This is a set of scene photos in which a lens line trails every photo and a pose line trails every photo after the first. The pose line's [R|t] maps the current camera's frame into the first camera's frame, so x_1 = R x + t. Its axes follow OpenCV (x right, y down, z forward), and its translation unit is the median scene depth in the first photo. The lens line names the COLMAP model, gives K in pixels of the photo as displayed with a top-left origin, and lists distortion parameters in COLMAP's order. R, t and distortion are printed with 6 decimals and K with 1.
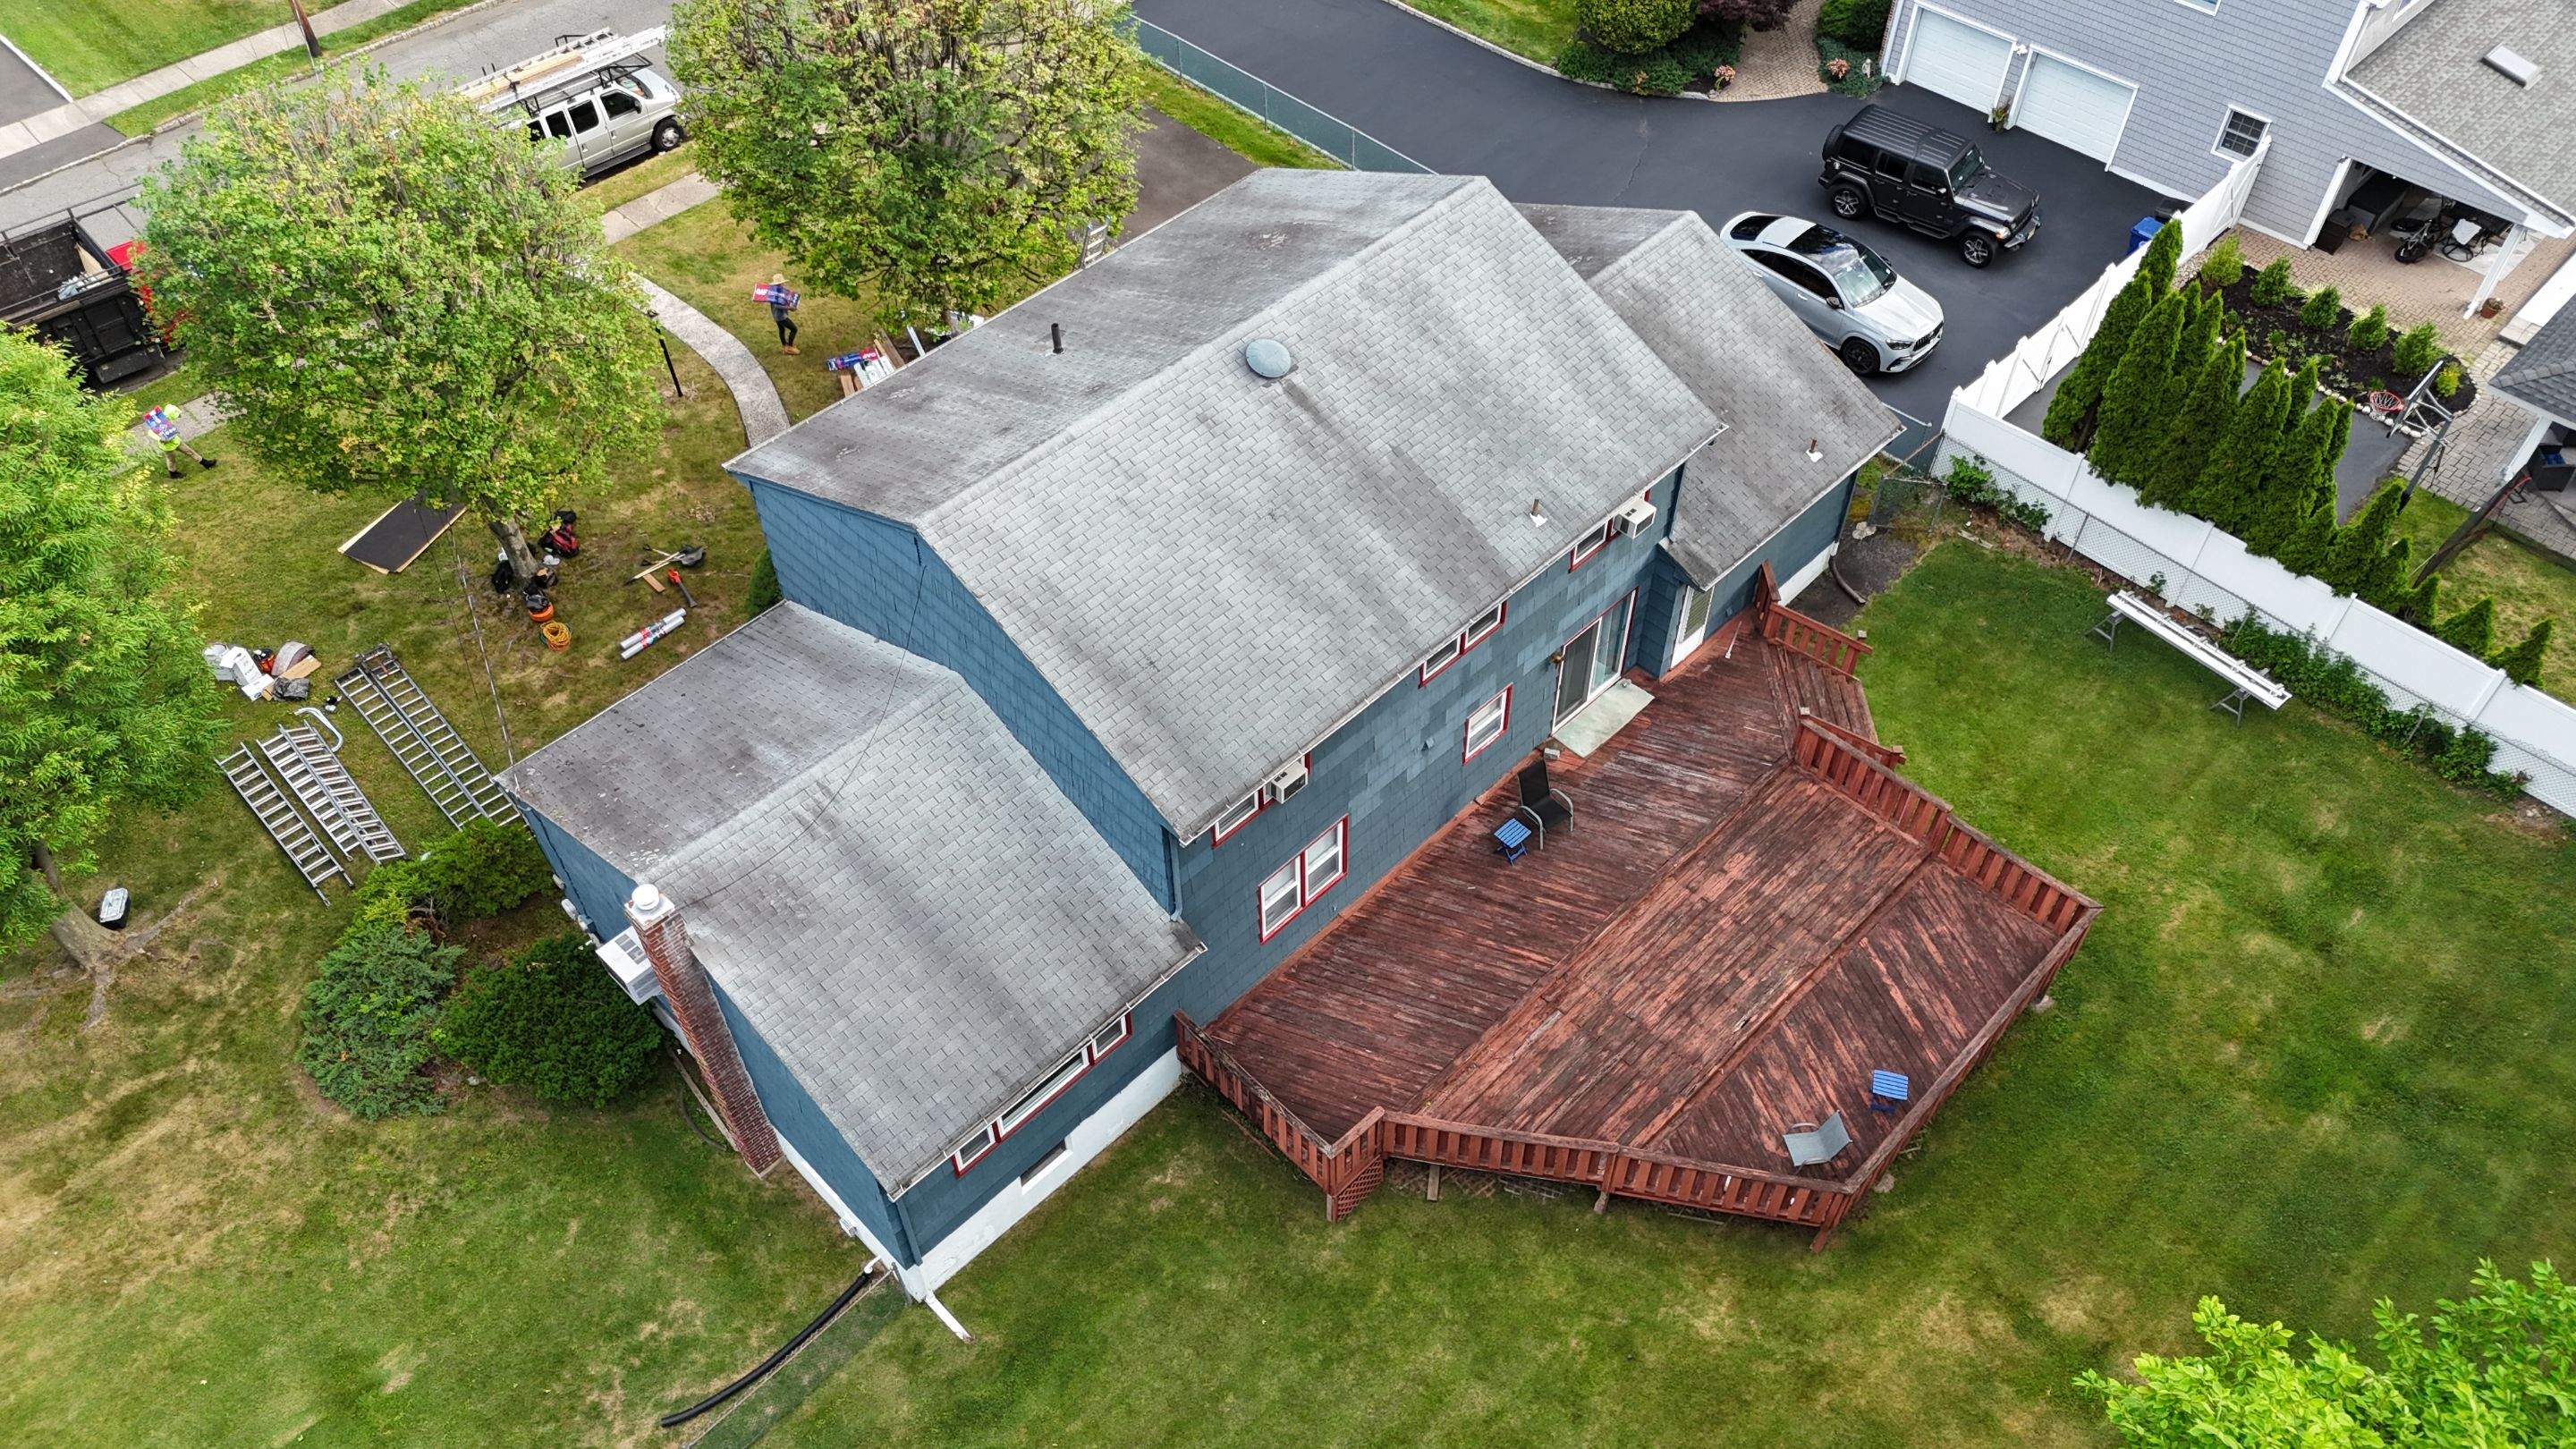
lens RADIAL K [[1899.8, 0, 1288.0], [0, 1899.8, 724.5], [0, 0, 1]] dist [0.069323, -0.066245]
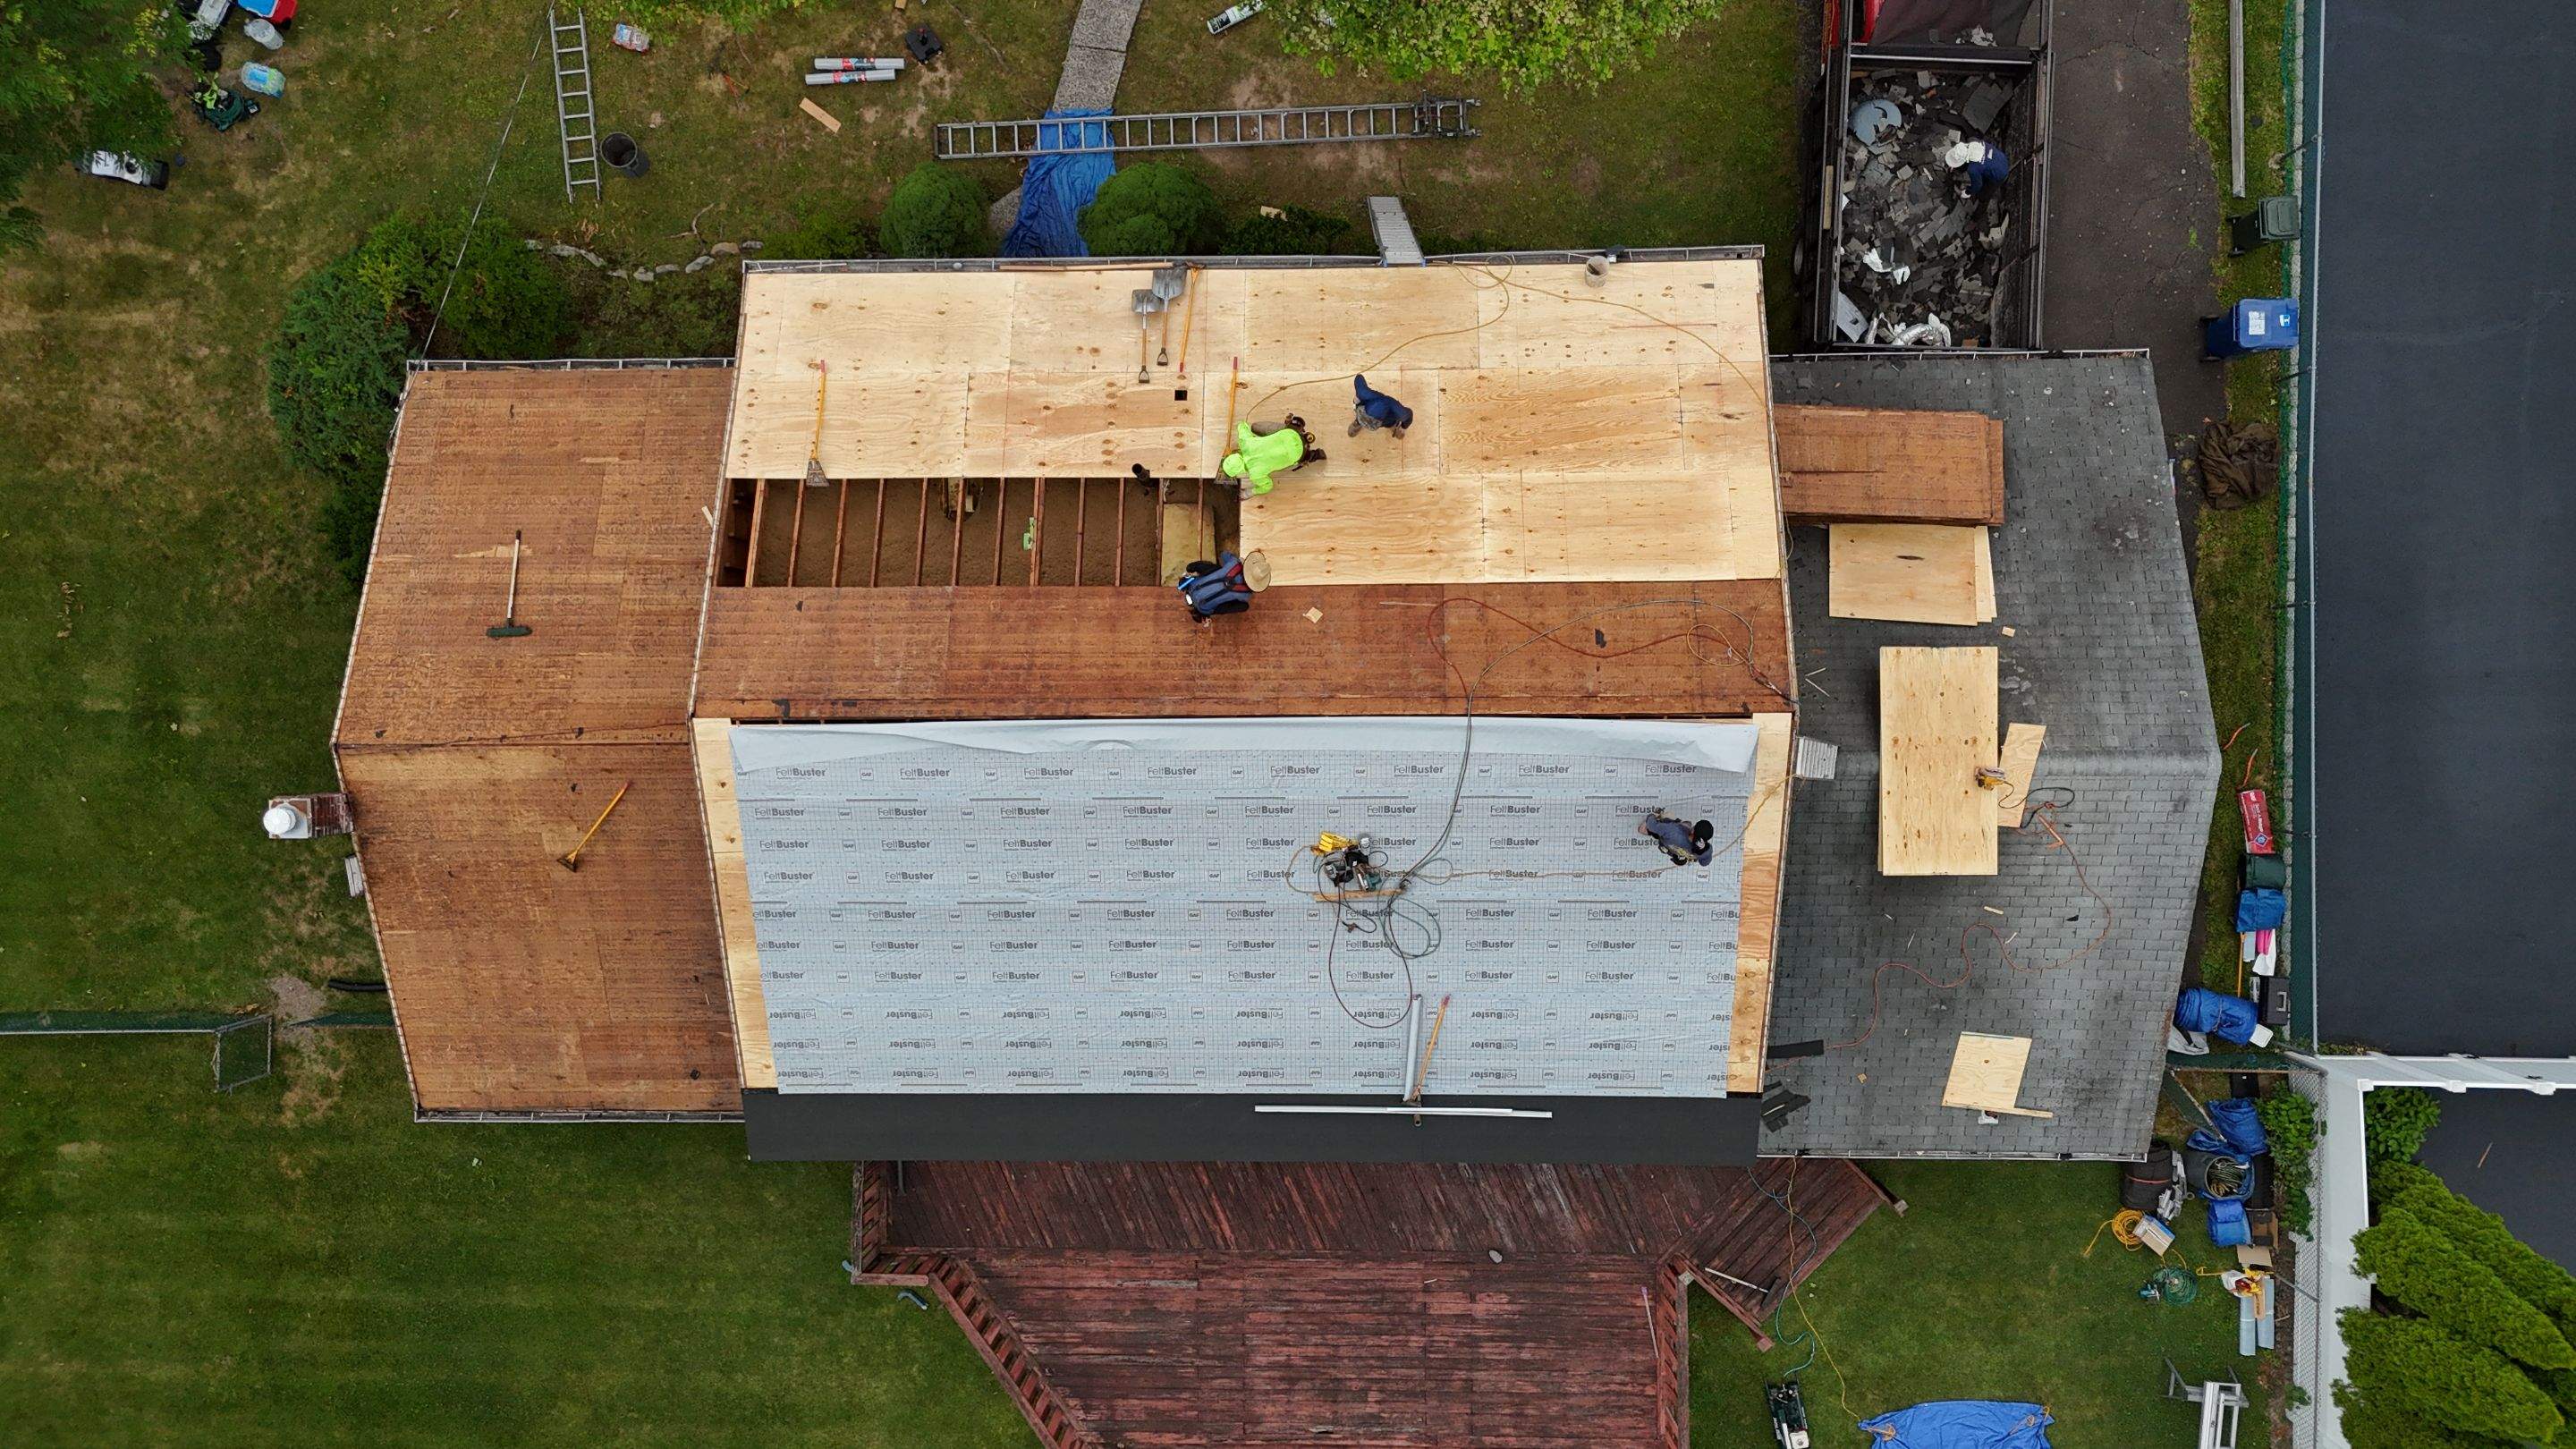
lens RADIAL K [[1899.8, 0, 1288.0], [0, 1899.8, 724.5], [0, 0, 1]] dist [0.069323, -0.066245]
pose [[0.708850, 0.705259, -0.011839, -0.008262], [-0.504145, 0.518308, 0.690793, -0.628372], [0.493324, -0.483700, 0.722956, 0.448896]]
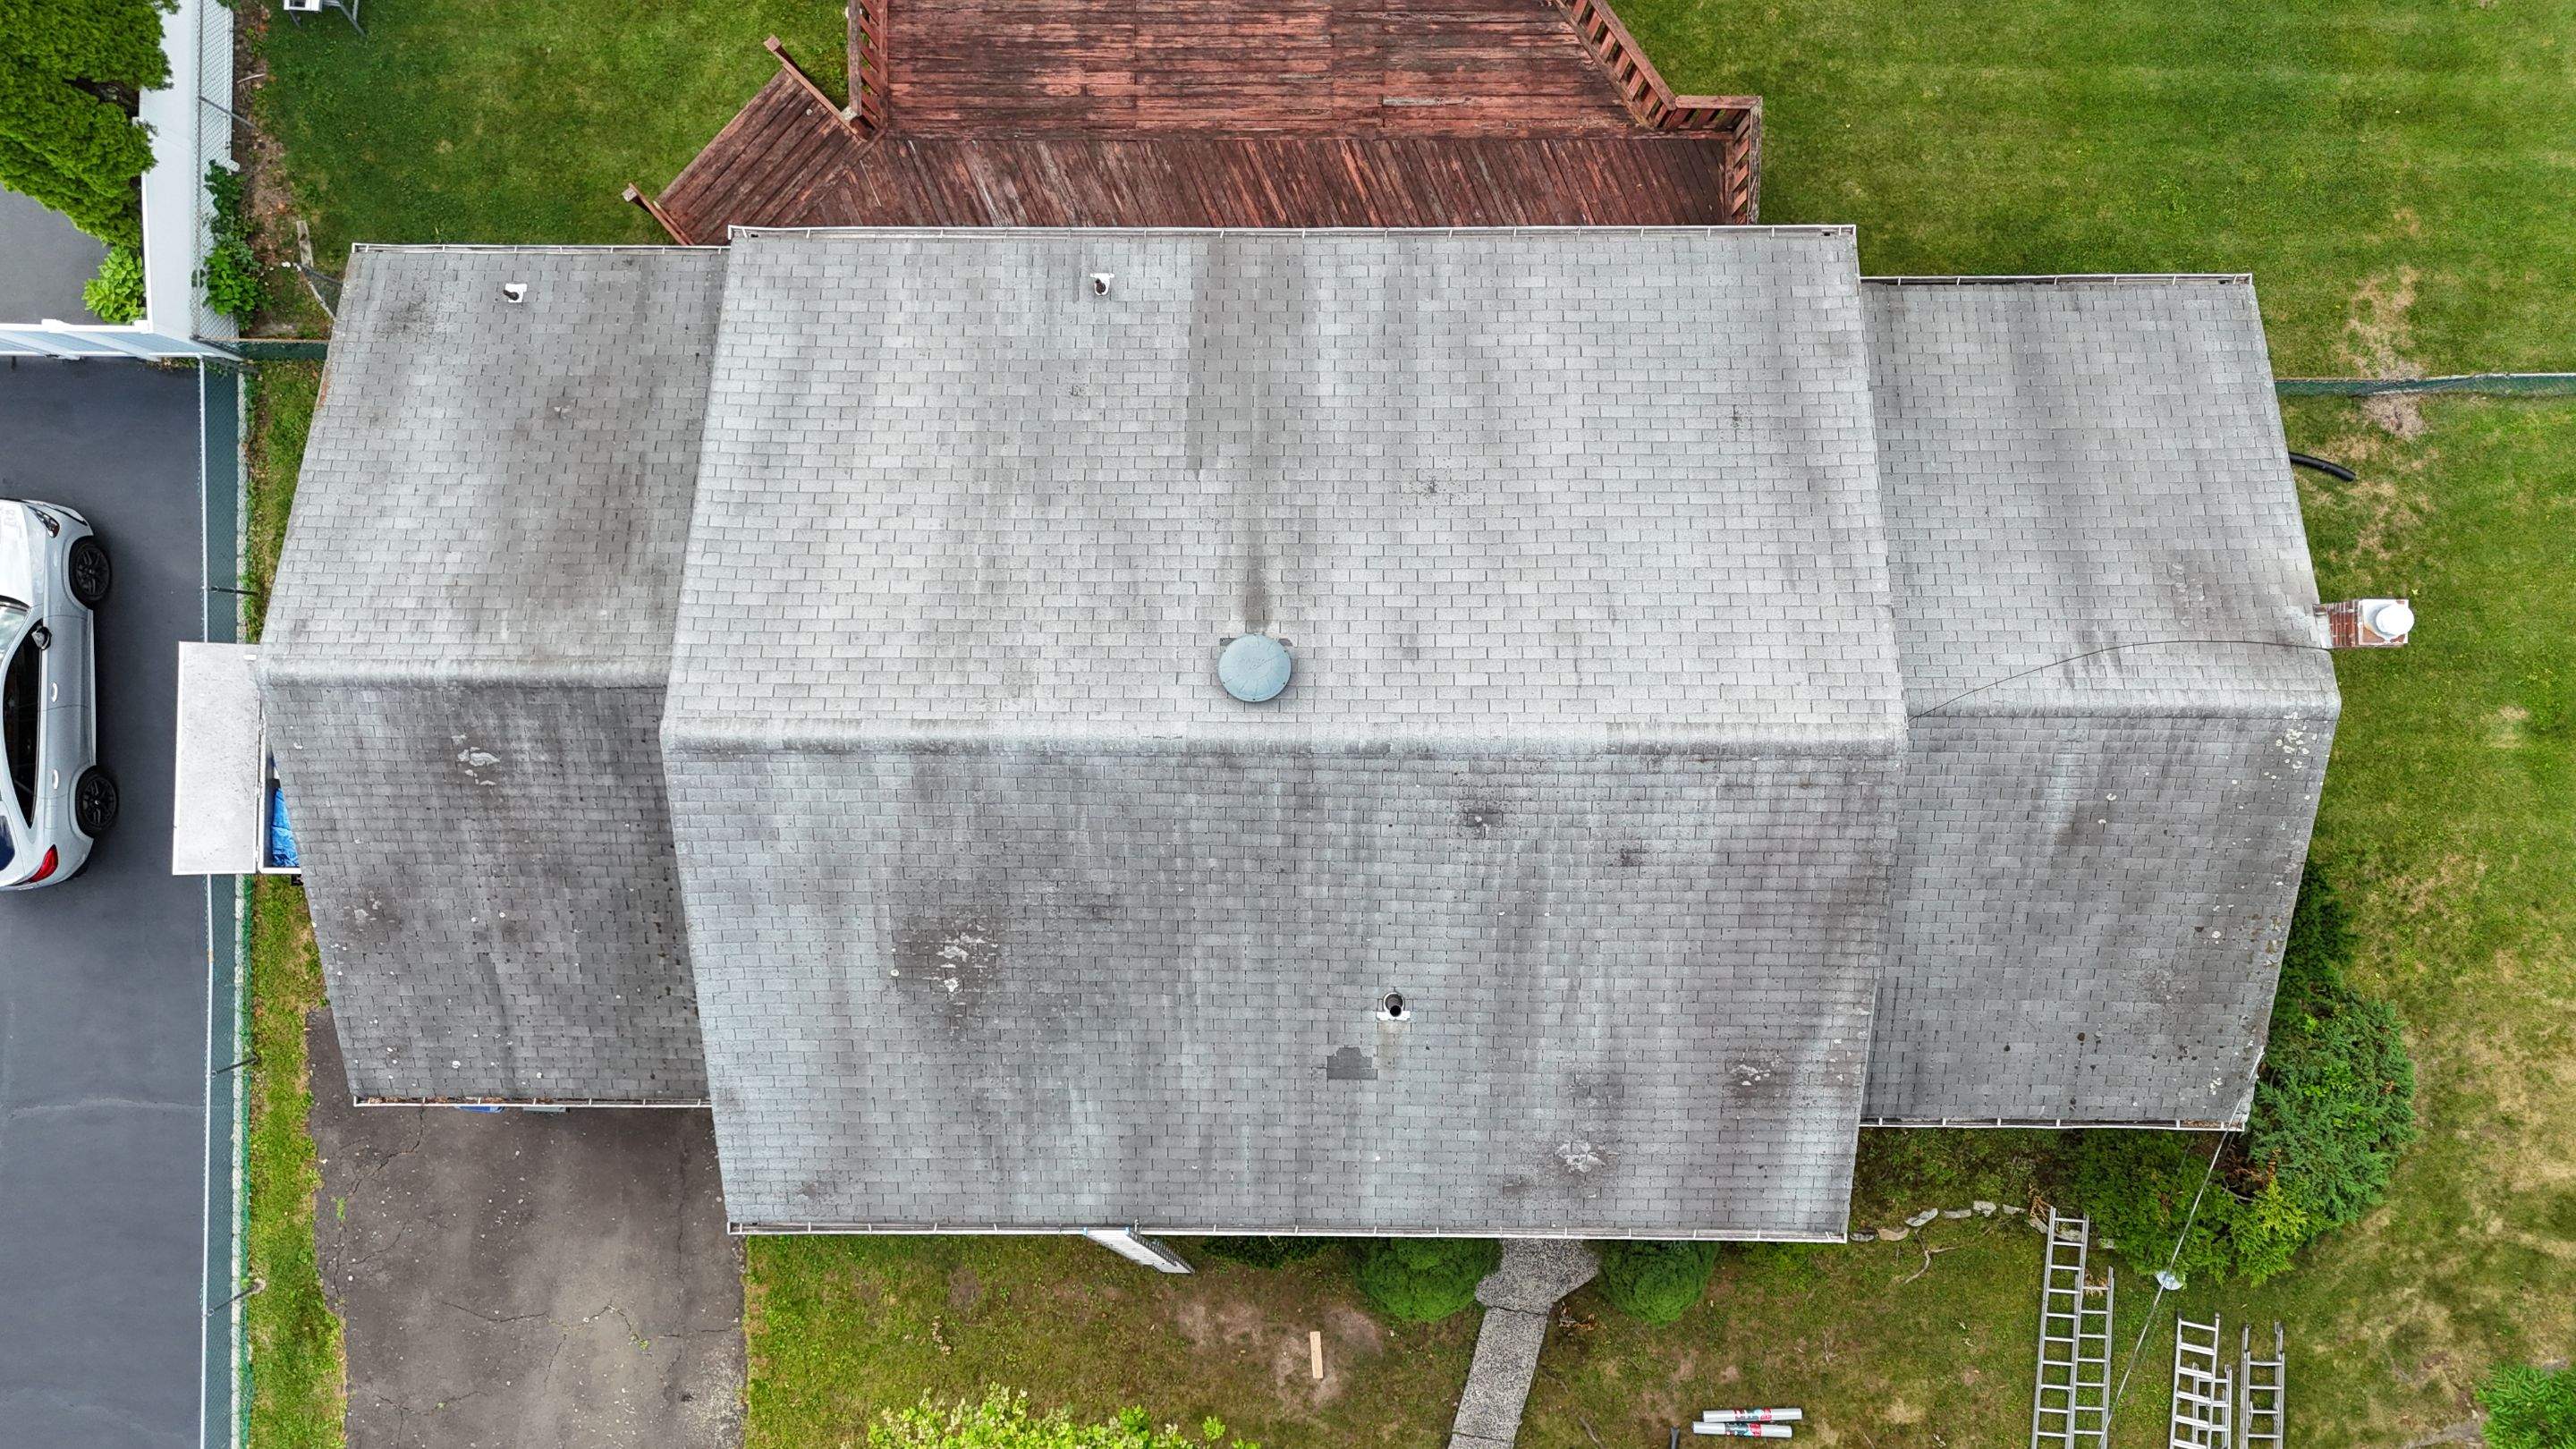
lens RADIAL K [[1899.8, 0, 1288.0], [0, 1899.8, 724.5], [0, 0, 1]] dist [0.069323, -0.066245]
pose [[-0.703769, -0.710303, 0.013374, -0.036094], [0.549098, -0.531909, 0.644643, -0.546942], [-0.450778, 0.461023, 0.764367, 0.462372]]
